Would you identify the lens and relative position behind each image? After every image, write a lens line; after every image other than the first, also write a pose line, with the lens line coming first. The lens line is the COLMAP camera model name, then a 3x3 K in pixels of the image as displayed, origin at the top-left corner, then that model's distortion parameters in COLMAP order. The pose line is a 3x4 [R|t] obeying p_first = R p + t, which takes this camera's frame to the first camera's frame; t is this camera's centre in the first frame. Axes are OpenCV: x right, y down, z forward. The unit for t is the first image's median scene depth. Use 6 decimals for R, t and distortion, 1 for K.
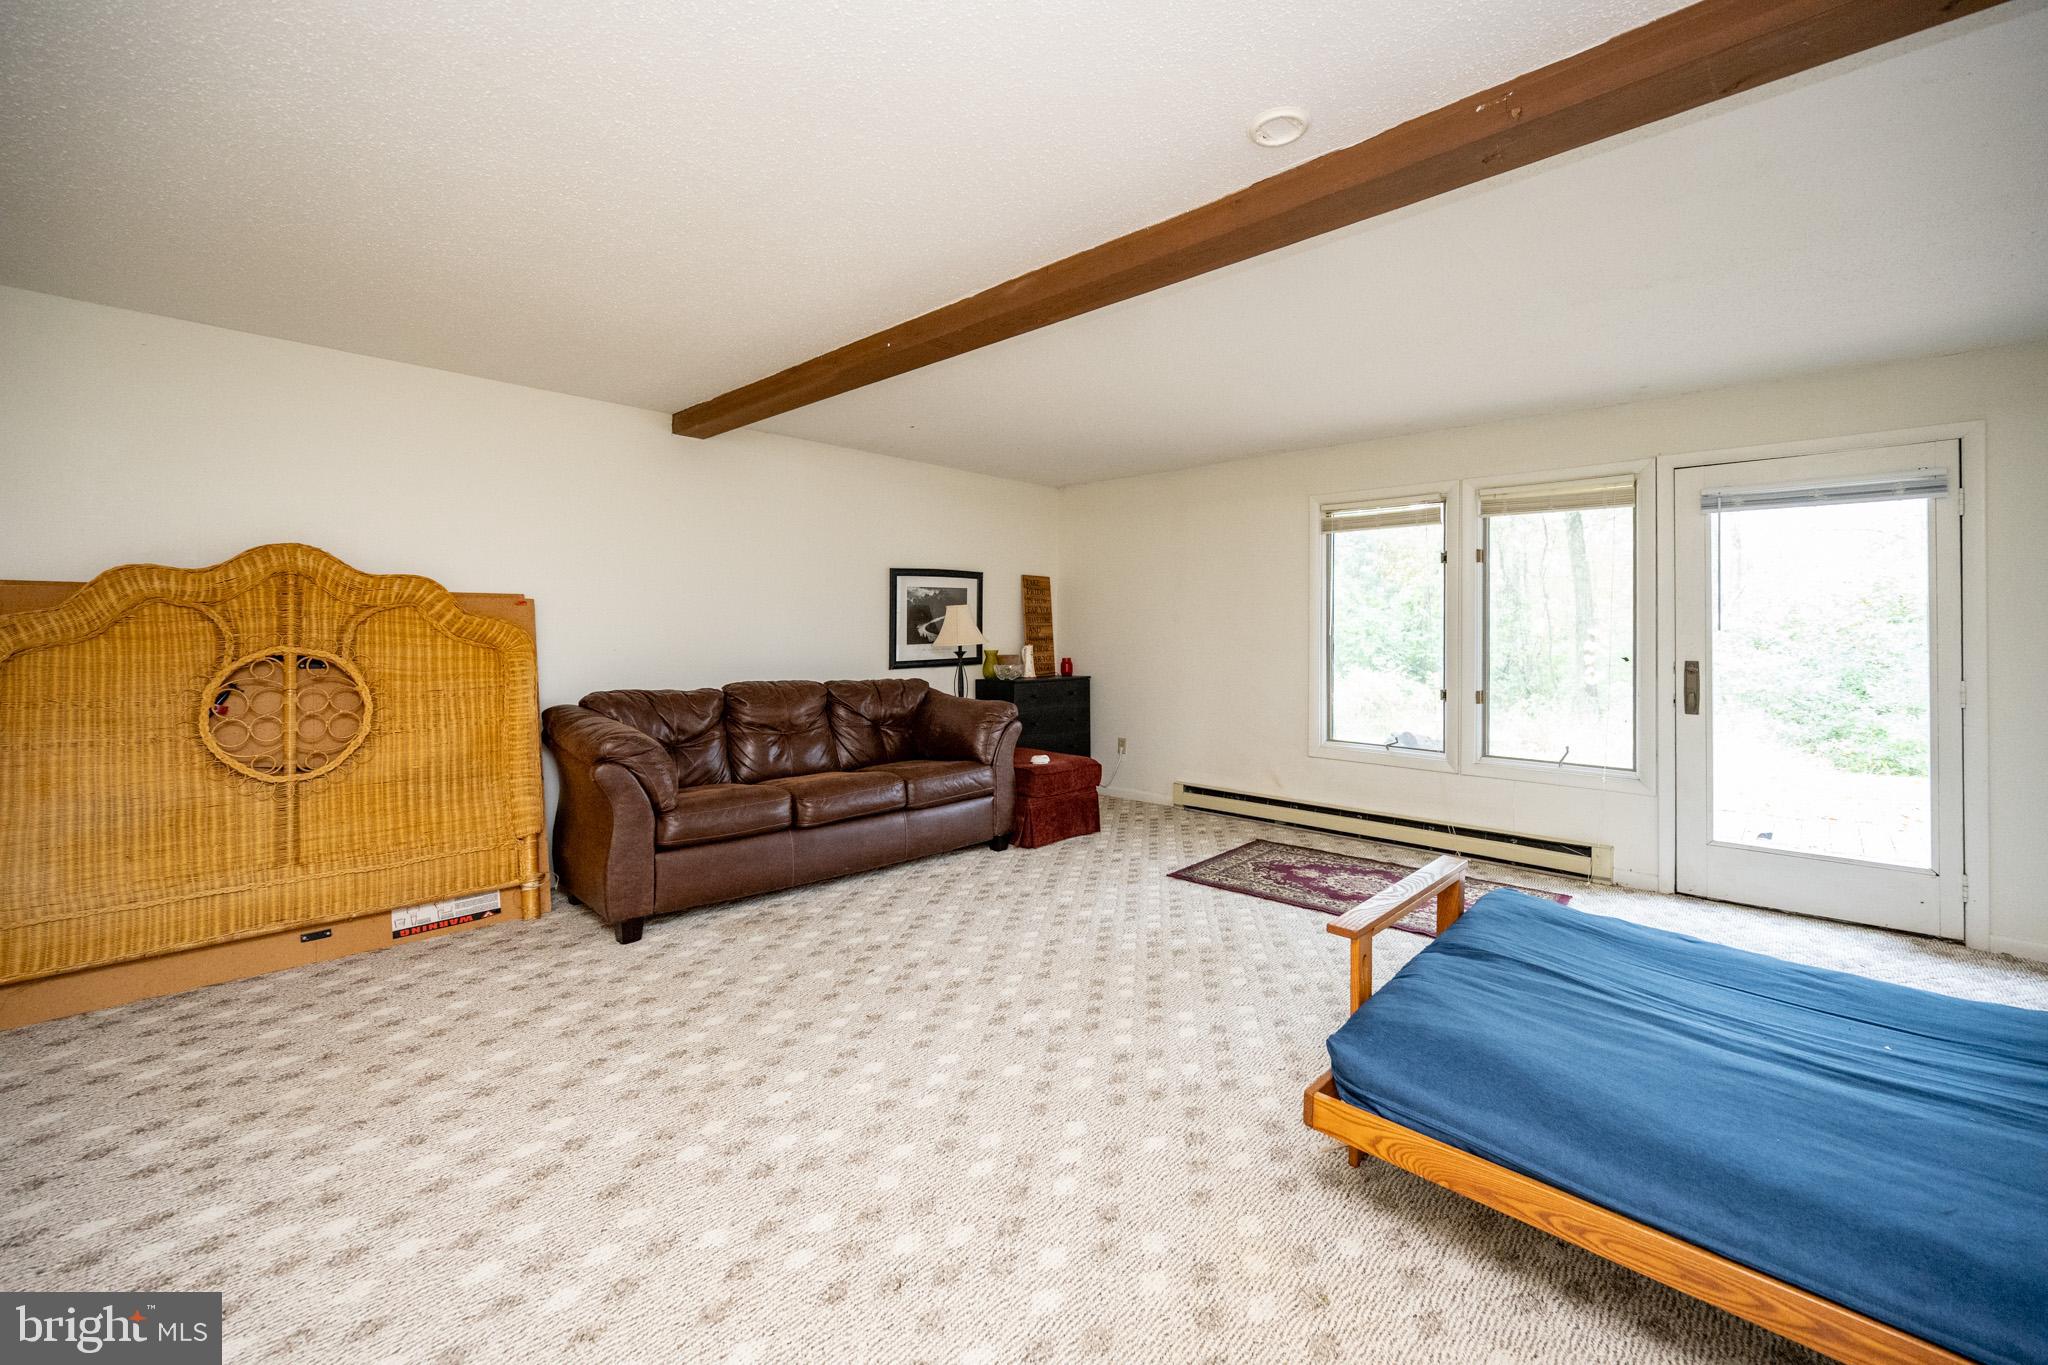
lens RADIAL K [[831.7, 0, 1022.4], [0, 831.7, 616.8], [0, 0, 1]] dist [0.004184, 0.000033]
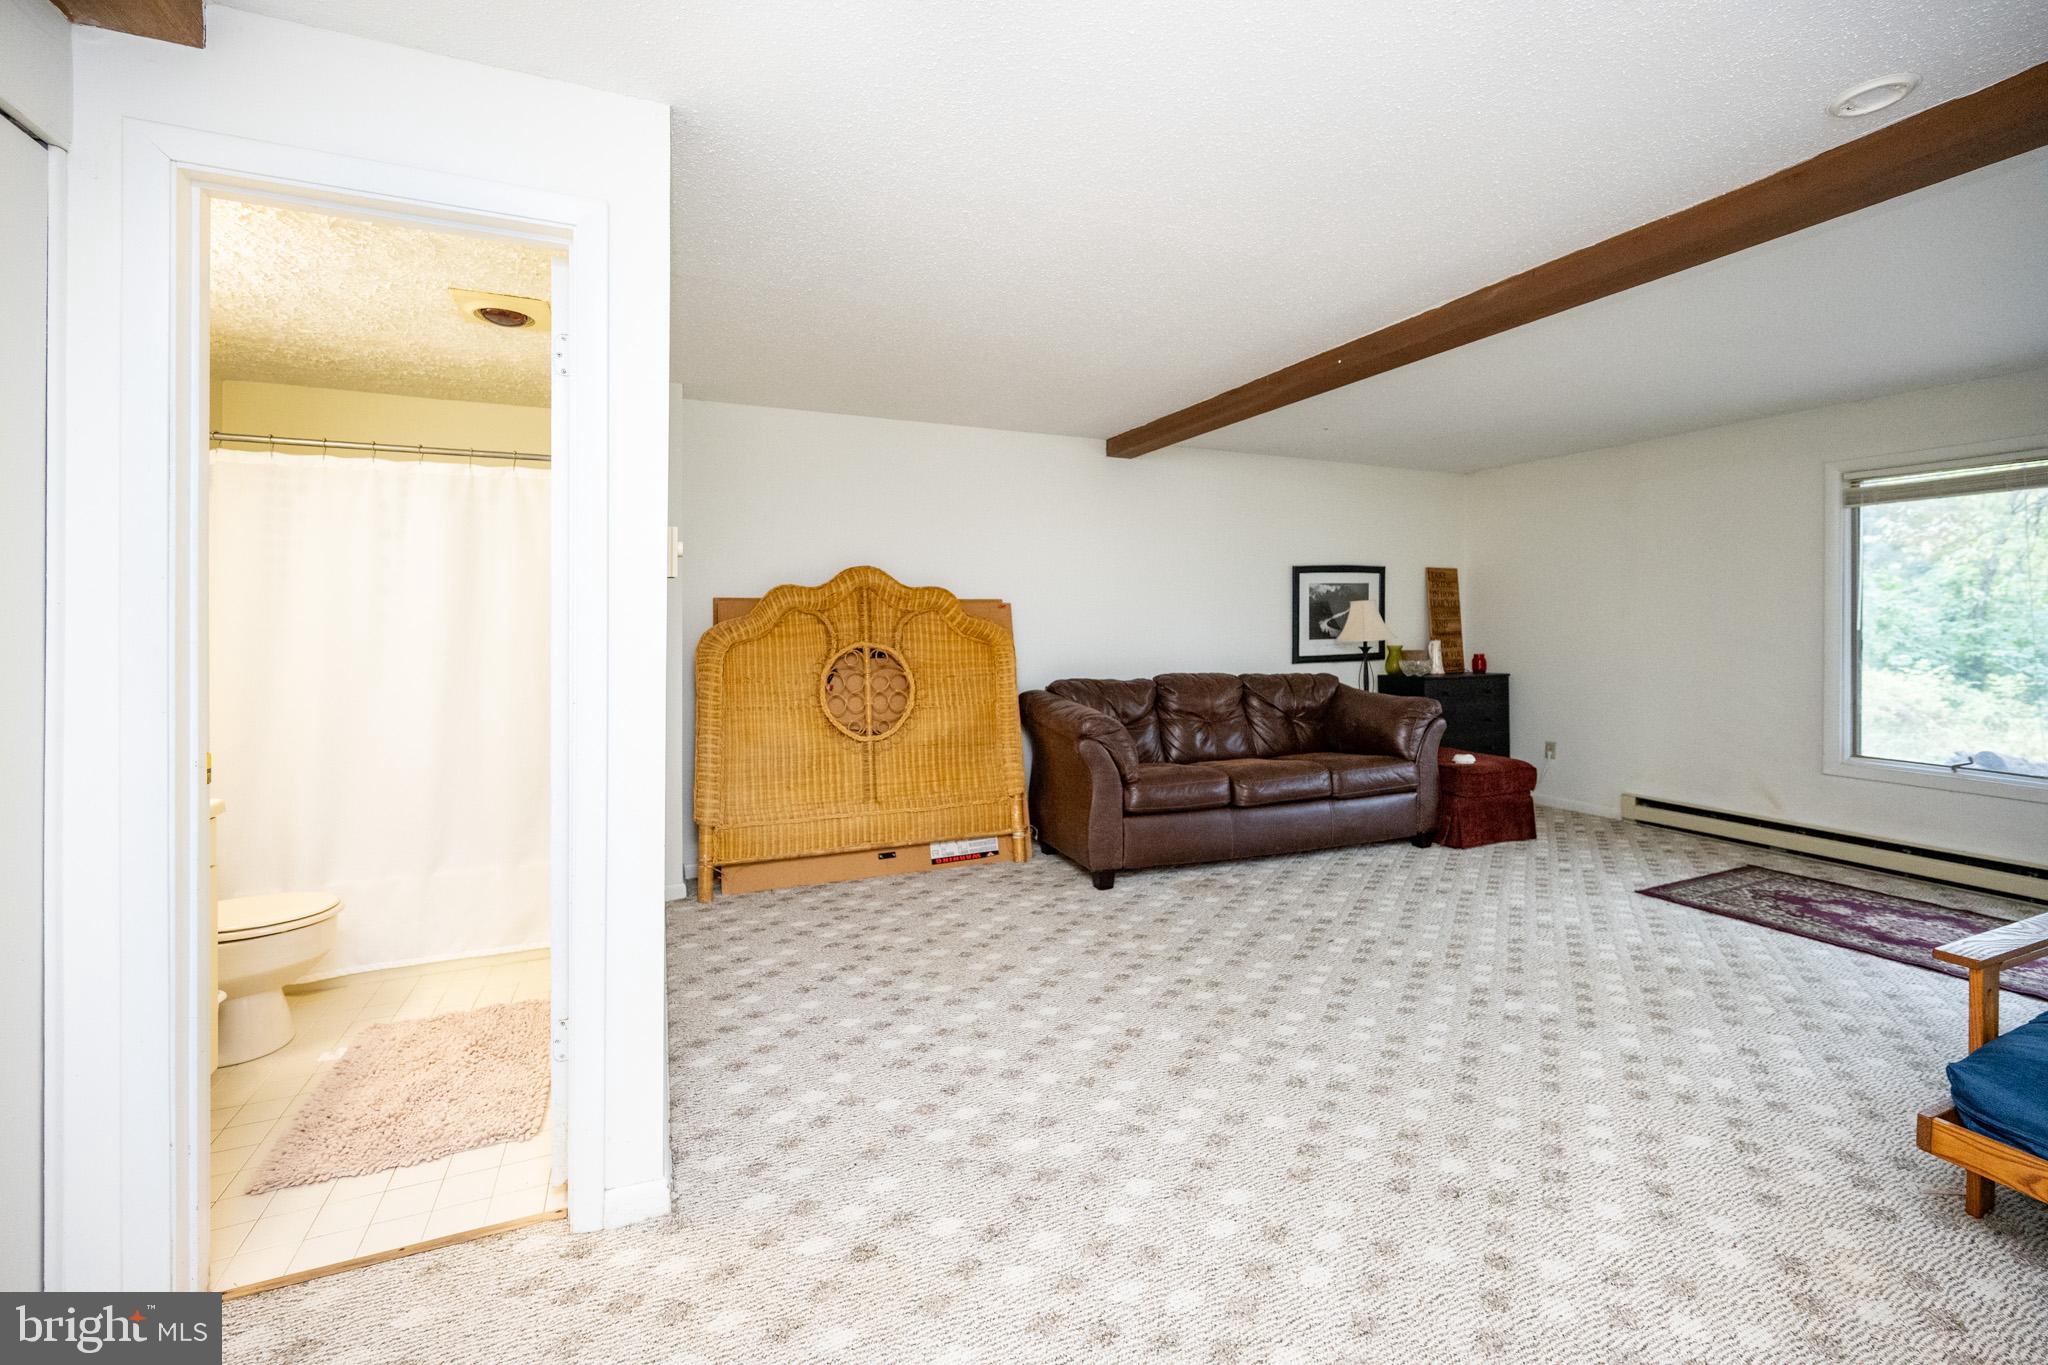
lens RADIAL K [[831.7, 0, 1014.4], [0, 831.7, 622.4], [0, 0, 1]] dist [0.004184, 0.000033]
pose [[0.920889, -0.006130, -0.389776, -0.110670], [0.012288, 0.999836, 0.013307, -0.009215], [0.389631, -0.017044, 0.920813, -0.129457]]
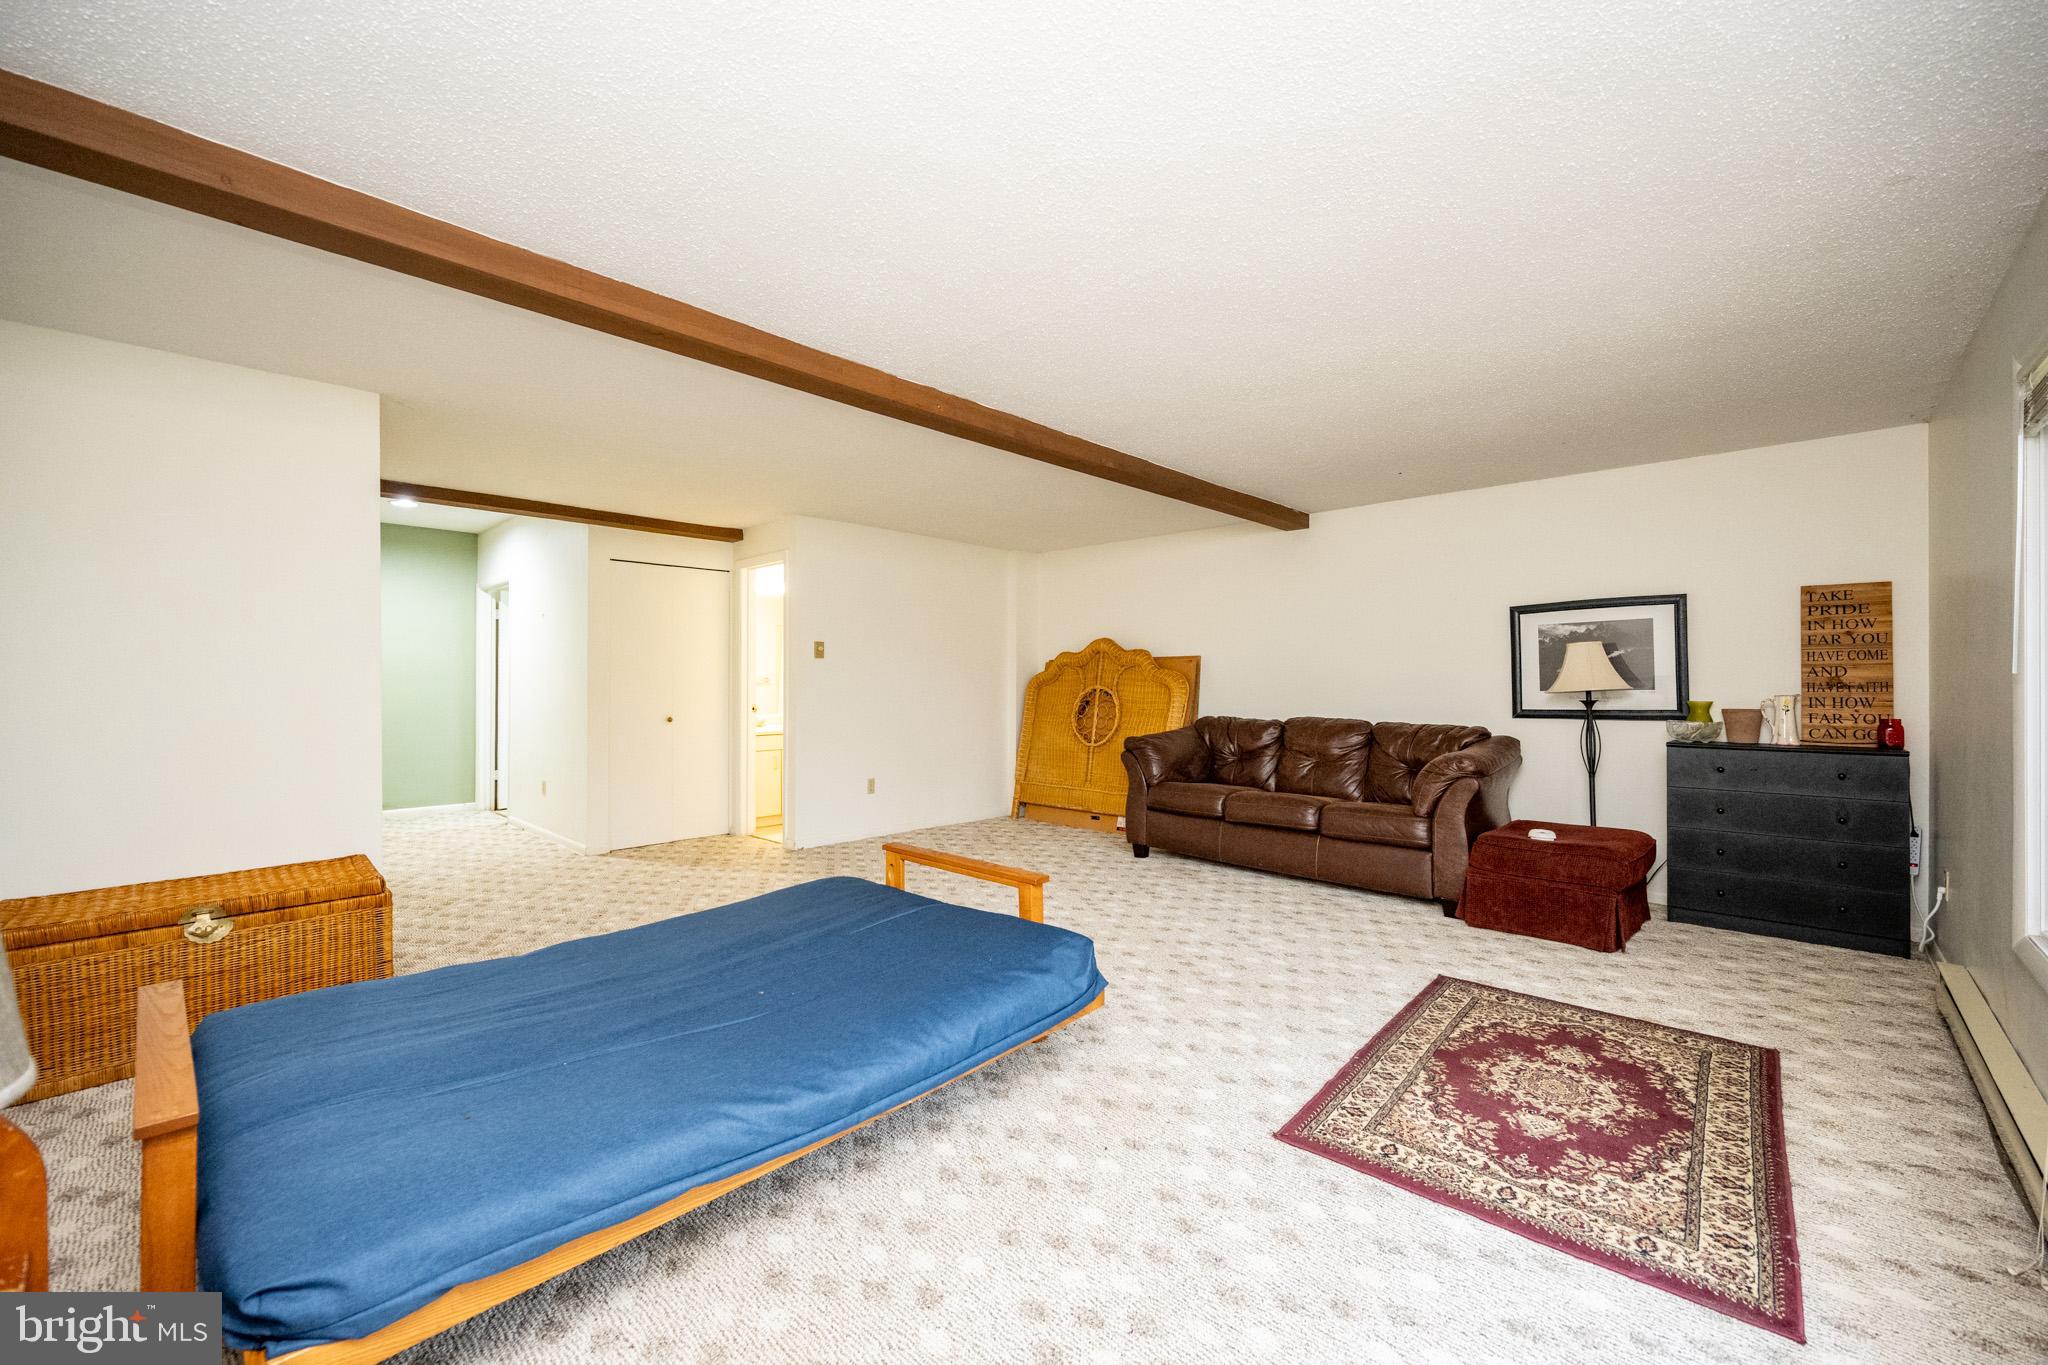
lens RADIAL K [[831.7, 0, 1011.2], [0, 831.7, 680.5], [0, 0, 1]] dist [0.004184, 0.000033]
pose [[-0.009747, -0.003749, -0.999945, 1.118894], [0.016471, 0.999857, -0.003909, 0.024600], [0.999817, -0.016508, -0.009684, 0.678849]]
